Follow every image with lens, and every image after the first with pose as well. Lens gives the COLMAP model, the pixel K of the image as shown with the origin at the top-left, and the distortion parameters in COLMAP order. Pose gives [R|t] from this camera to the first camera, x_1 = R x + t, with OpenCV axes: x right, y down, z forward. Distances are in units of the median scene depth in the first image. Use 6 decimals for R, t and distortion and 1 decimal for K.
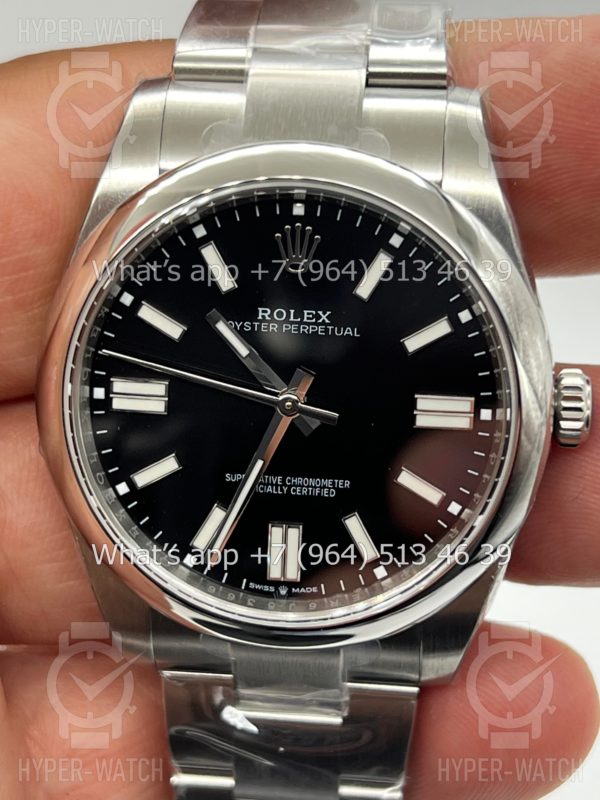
lens RADIAL K [[1923.7, 0, 304.8], [0, 1923.7, 383.7], [0, 0, 1]] dist [0.121262, 0.000000]
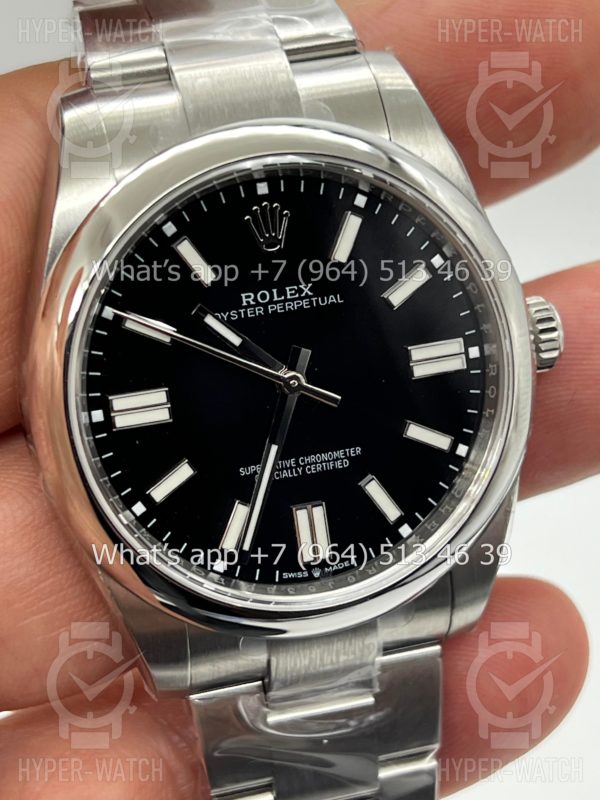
lens RADIAL K [[1923.7, 0, 296.7], [0, 1923.7, 403.0], [0, 0, 1]] dist [0.121262, 0.000000]
pose [[0.932586, -0.211328, 0.292614, -0.295157], [0.230938, 0.972383, -0.033755, 0.054278], [-0.277399, 0.099055, 0.955635, 0.049528]]
